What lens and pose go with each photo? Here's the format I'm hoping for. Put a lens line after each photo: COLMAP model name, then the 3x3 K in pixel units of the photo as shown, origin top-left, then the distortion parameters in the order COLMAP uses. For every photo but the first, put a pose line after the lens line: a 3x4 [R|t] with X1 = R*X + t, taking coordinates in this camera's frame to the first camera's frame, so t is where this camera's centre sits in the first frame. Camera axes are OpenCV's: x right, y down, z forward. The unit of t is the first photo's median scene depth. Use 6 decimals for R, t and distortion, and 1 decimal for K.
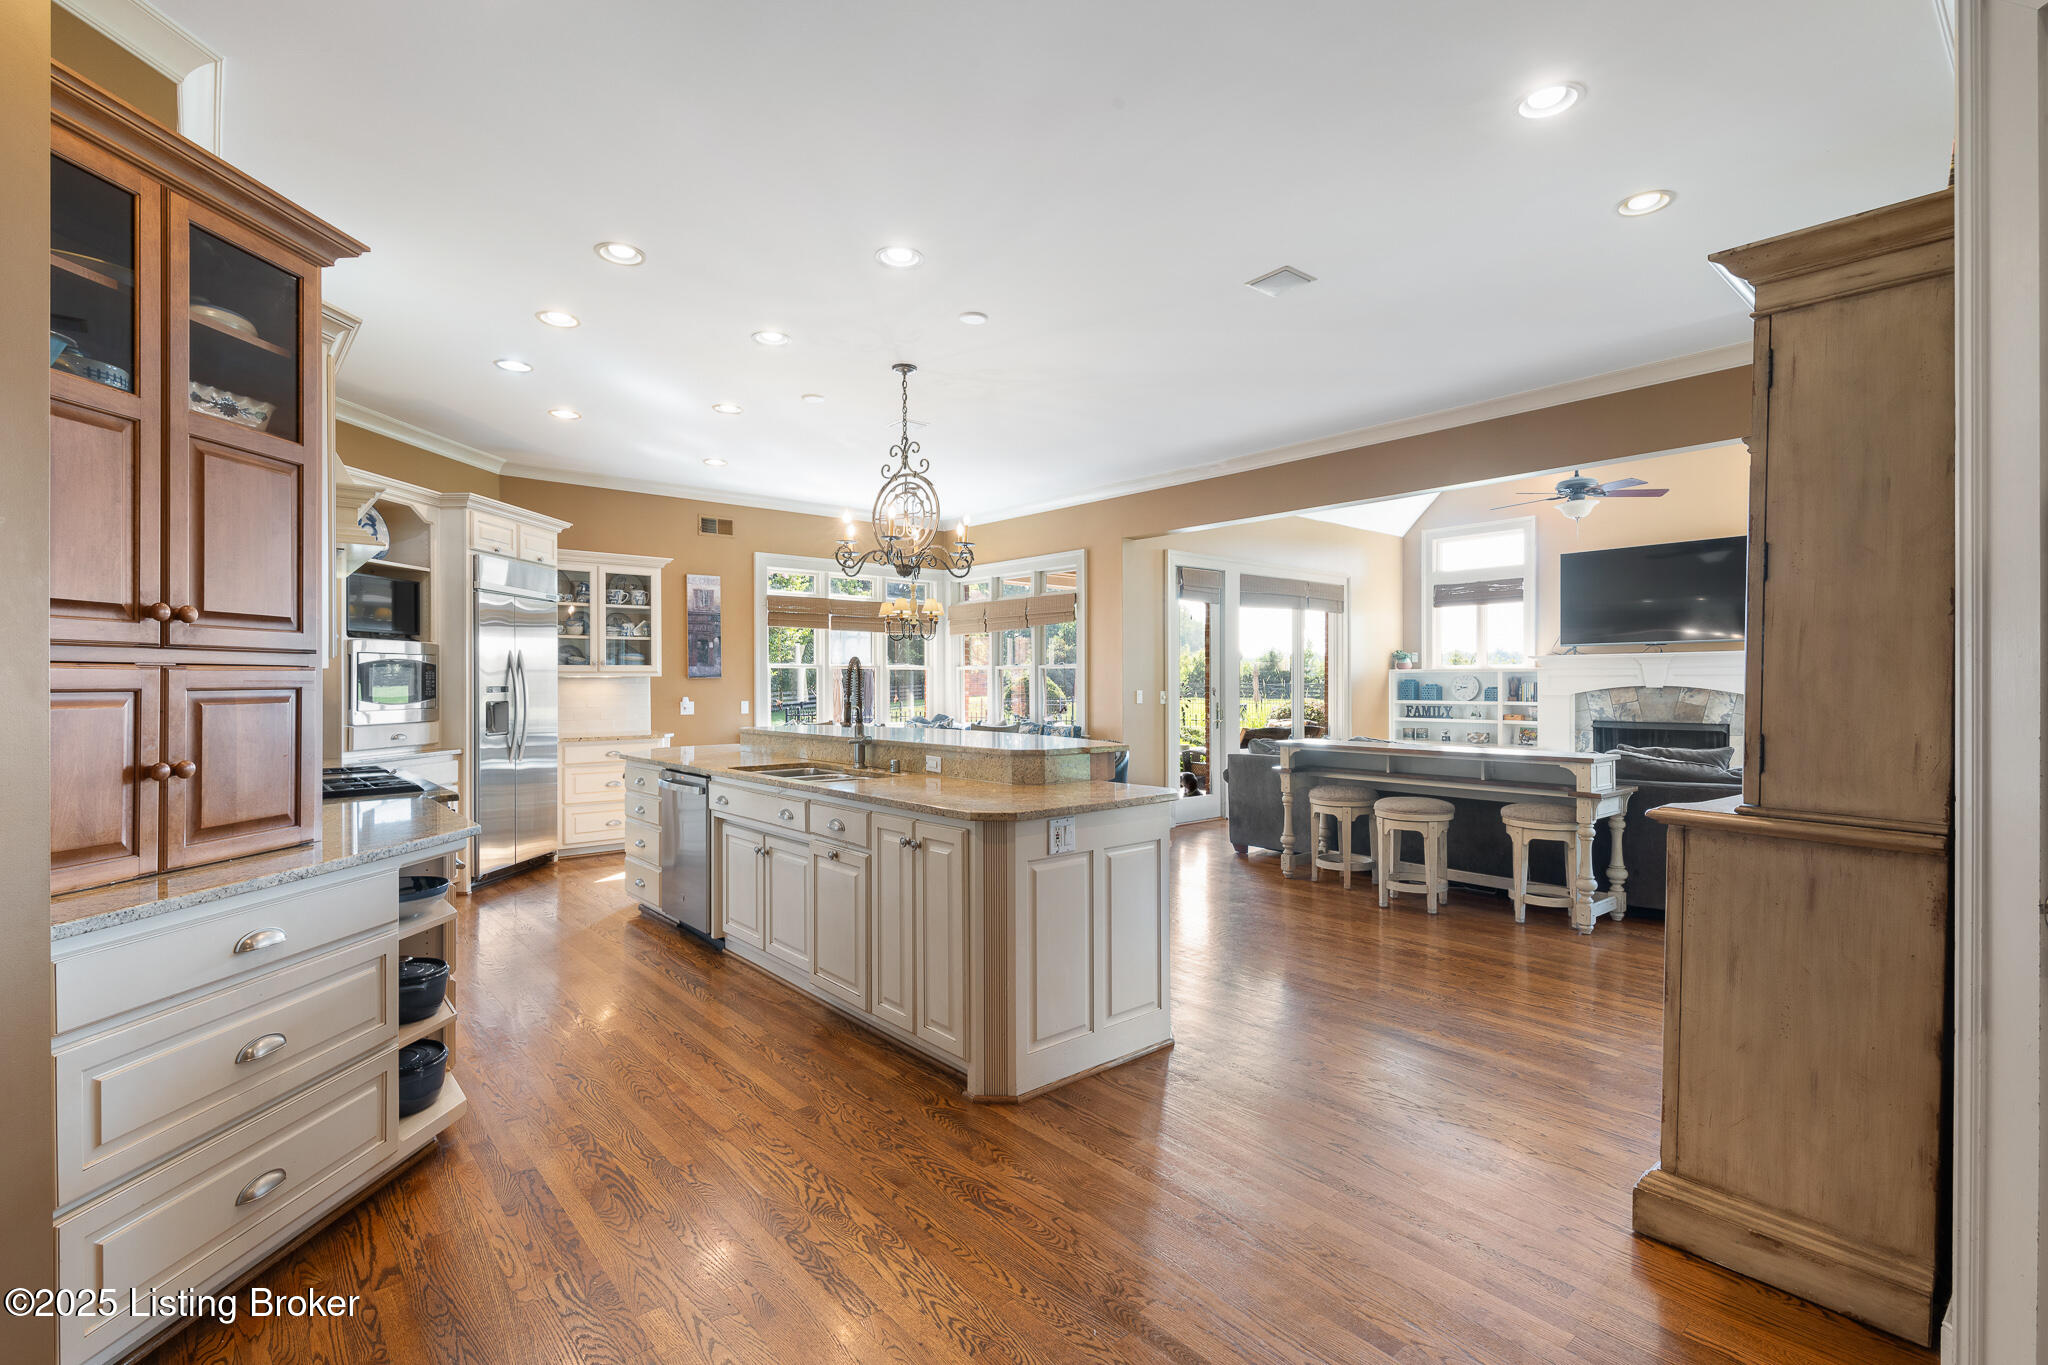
lens RADIAL K [[941.9, 0, 1017.5], [0, 941.9, 675.8], [0, 0, 1]] dist [0.000517, -0.000549]
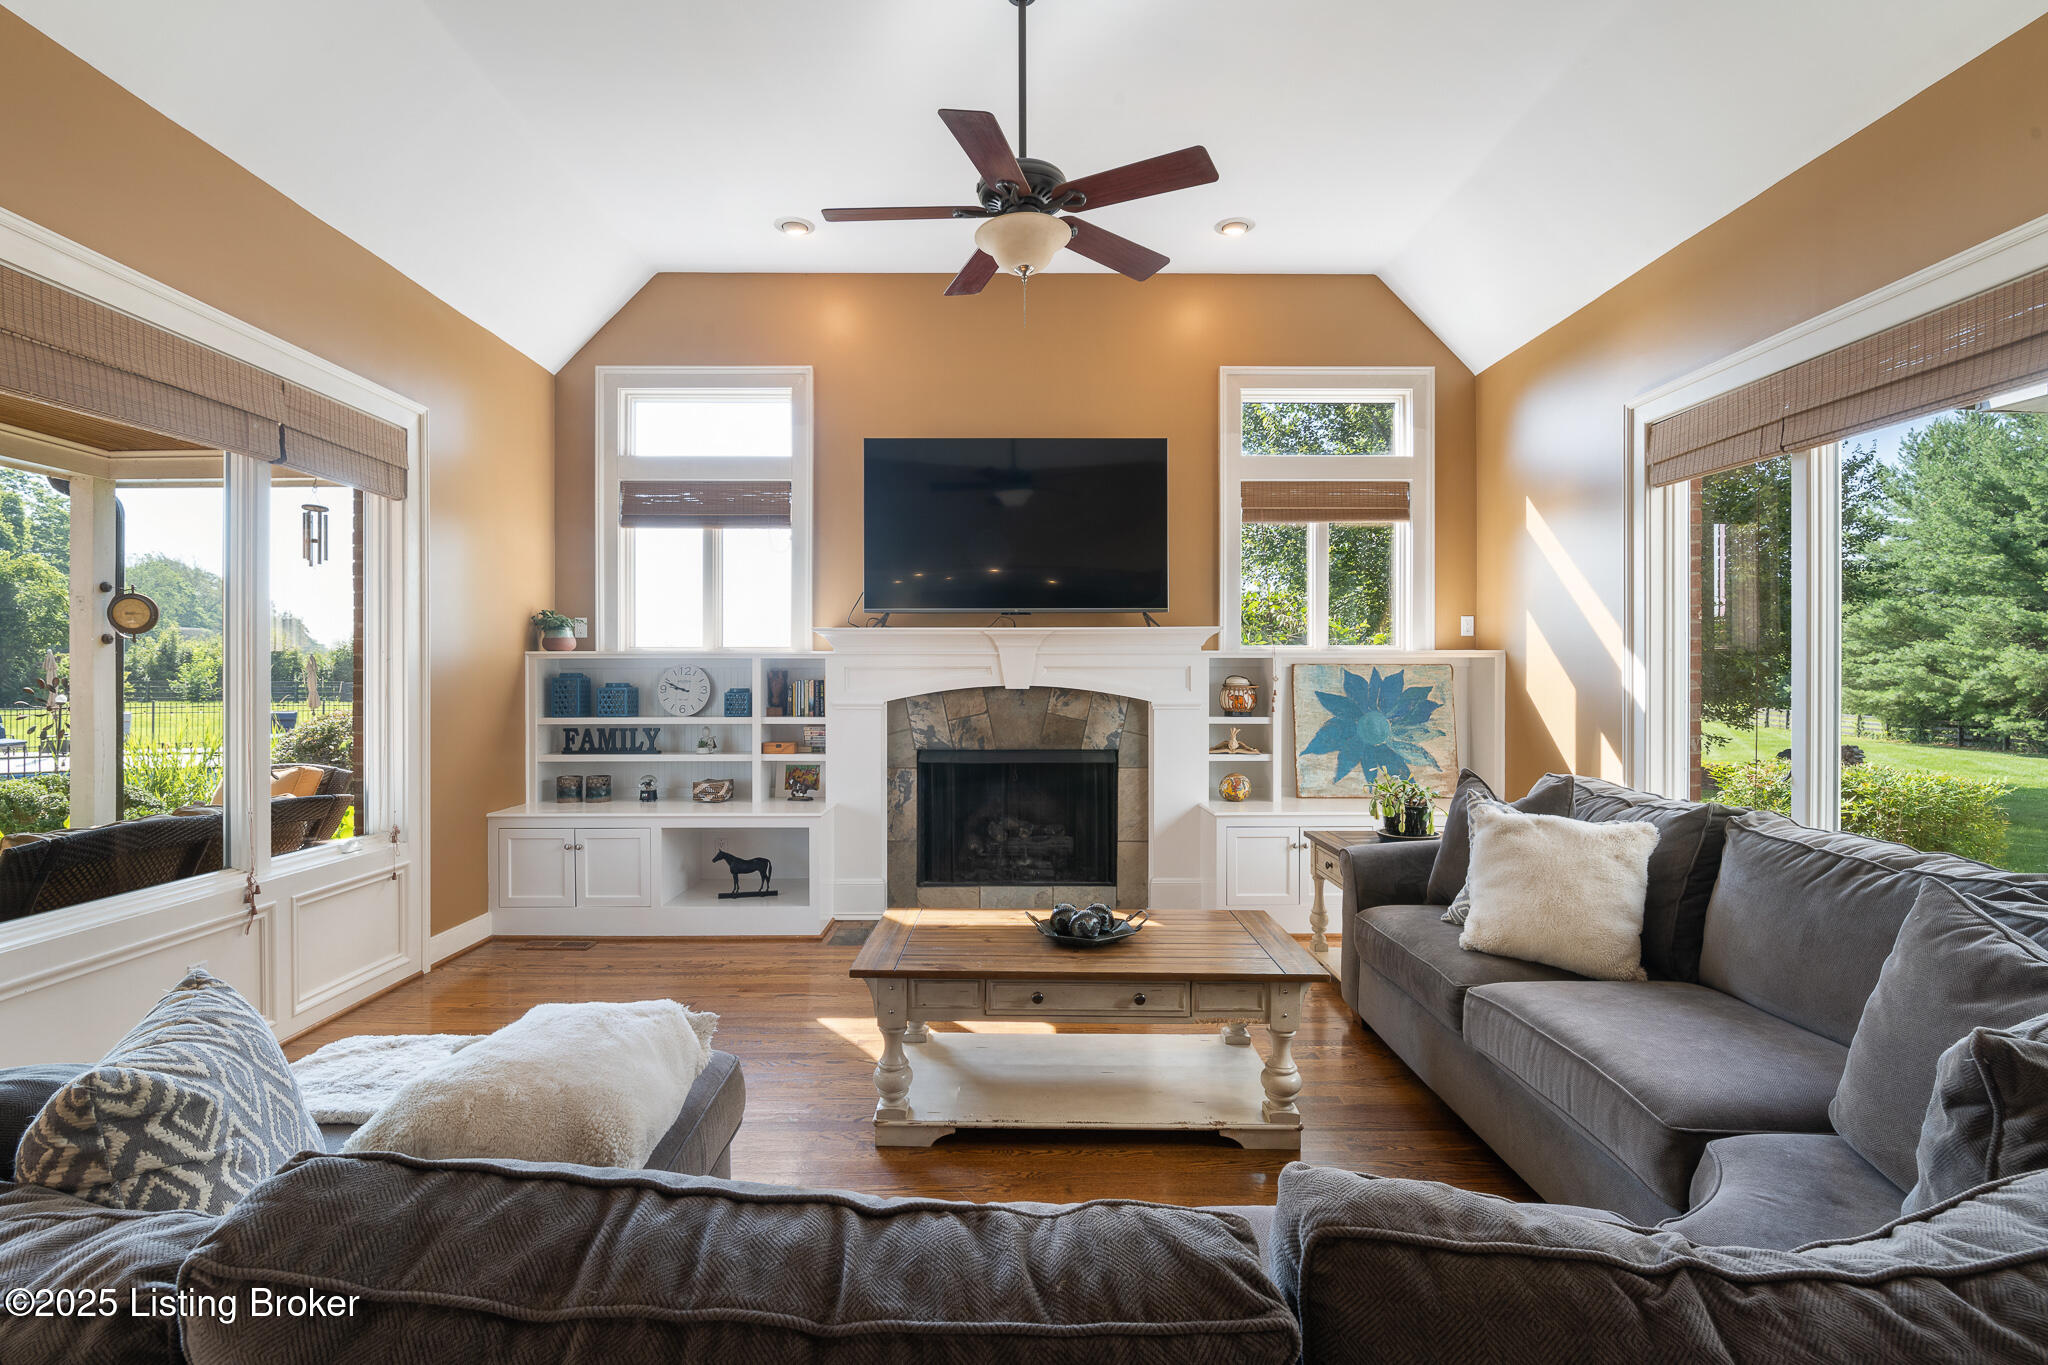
lens RADIAL K [[953.9, 0, 1011.8], [0, 953.9, 688.1], [0, 0, 1]] dist [-0.011290, -0.008043]
pose [[0.648514, -0.000554, 0.761203, 0.413564], [-0.006499, 0.999959, 0.006264, 0.014619], [-0.761175, -0.009009, 0.648484, 1.096972]]
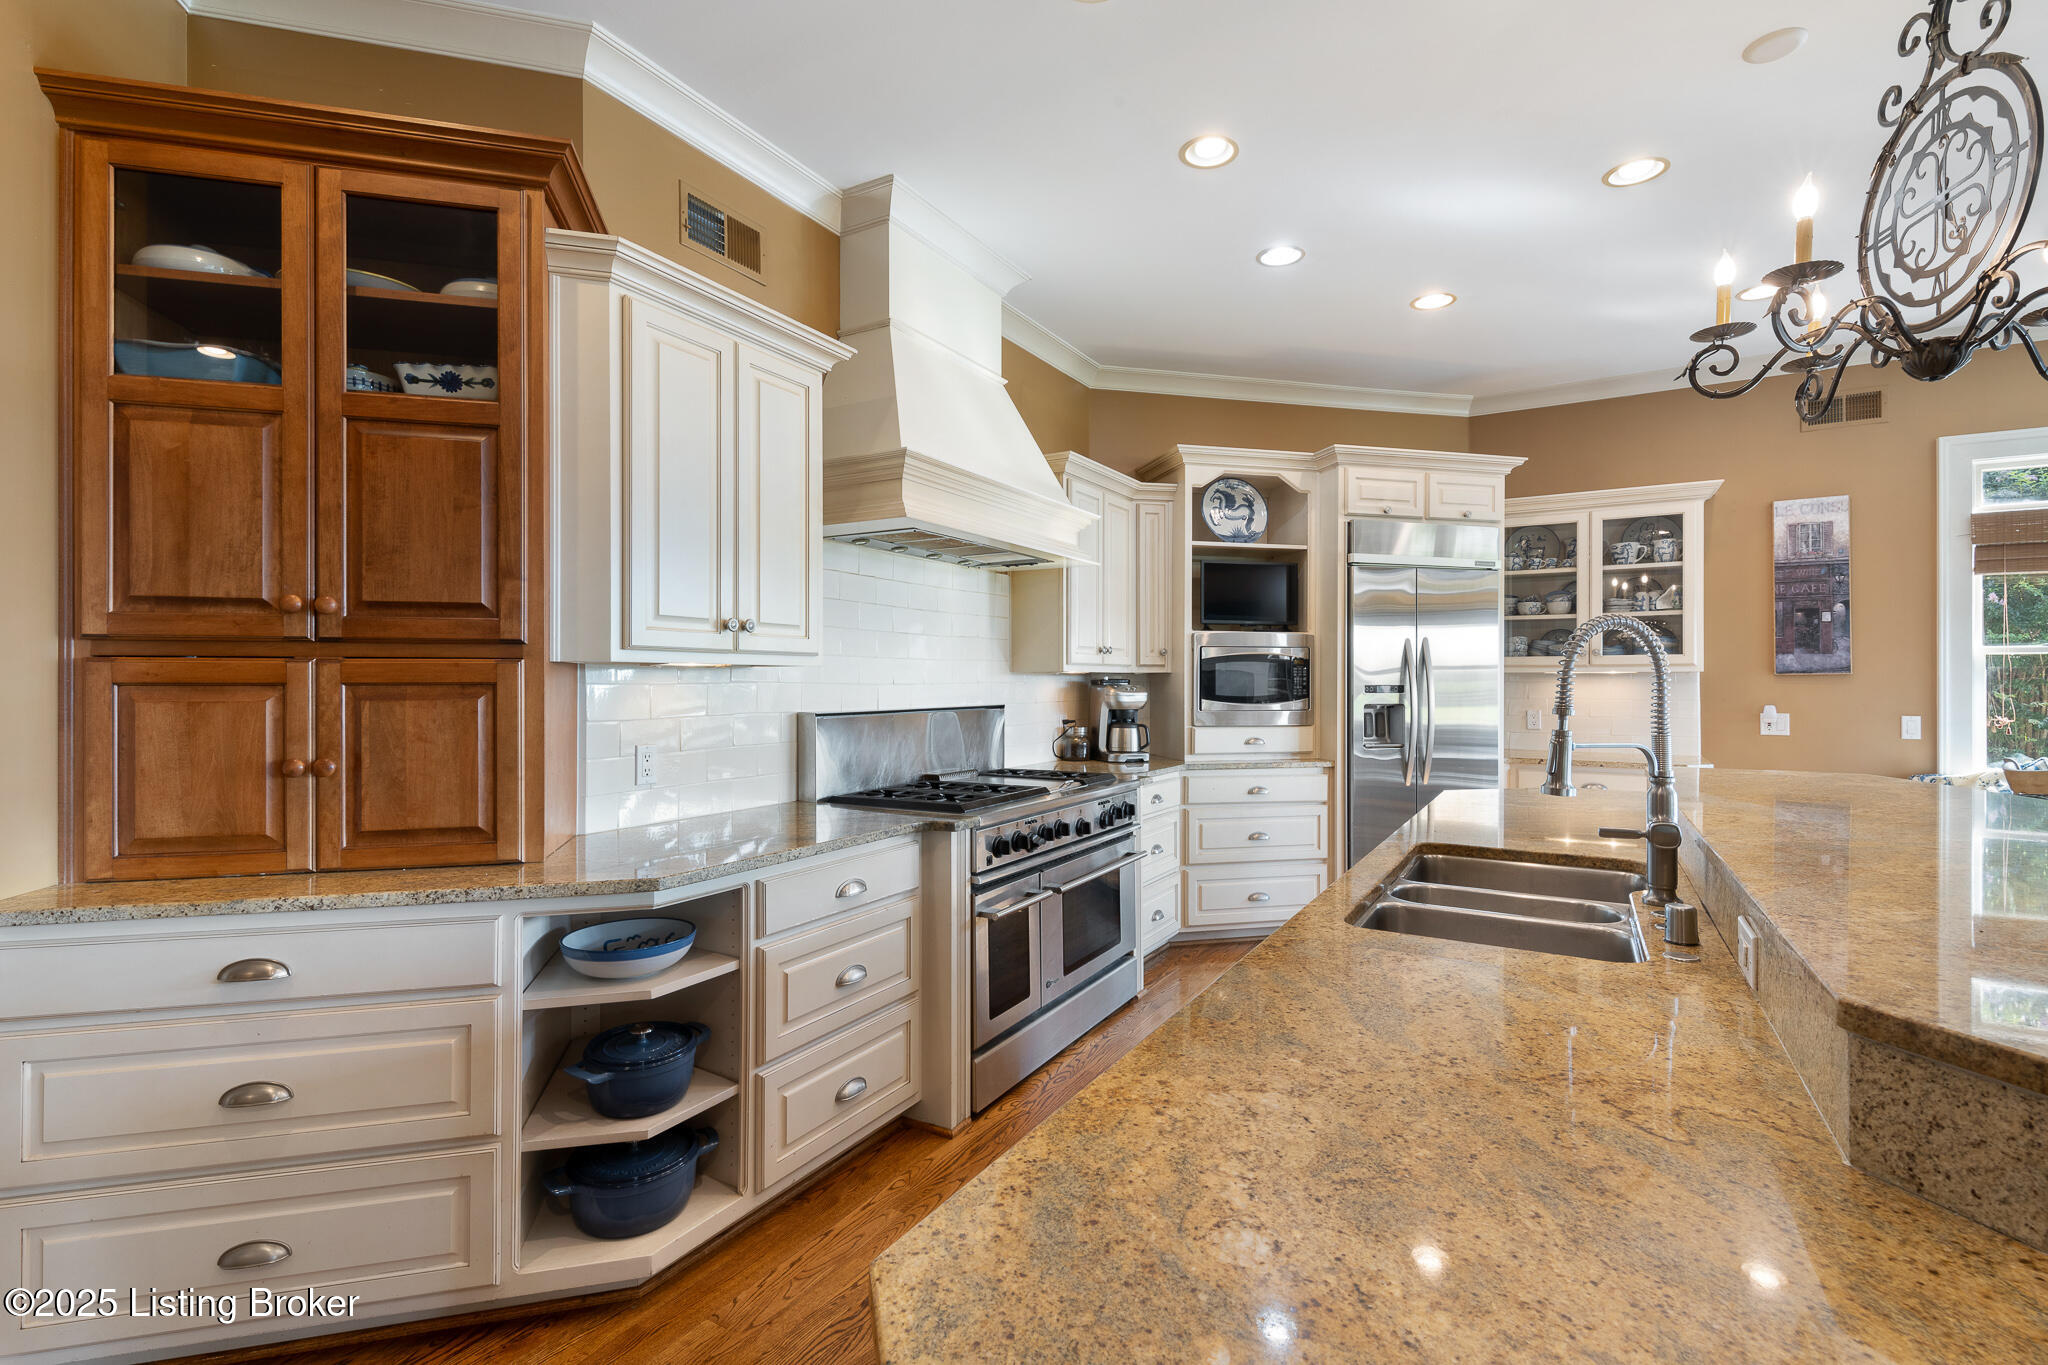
lens RADIAL K [[923.1, 0, 1024.0], [0, 923.1, 682.5], [0, 0, 1]] dist [0.028145, -0.012684]
pose [[0.320825, 0.004414, -0.947128, 0.097719], [0.003985, 0.999974, 0.006010, 0.003709], [0.947130, -0.005703, 0.320800, 0.556064]]
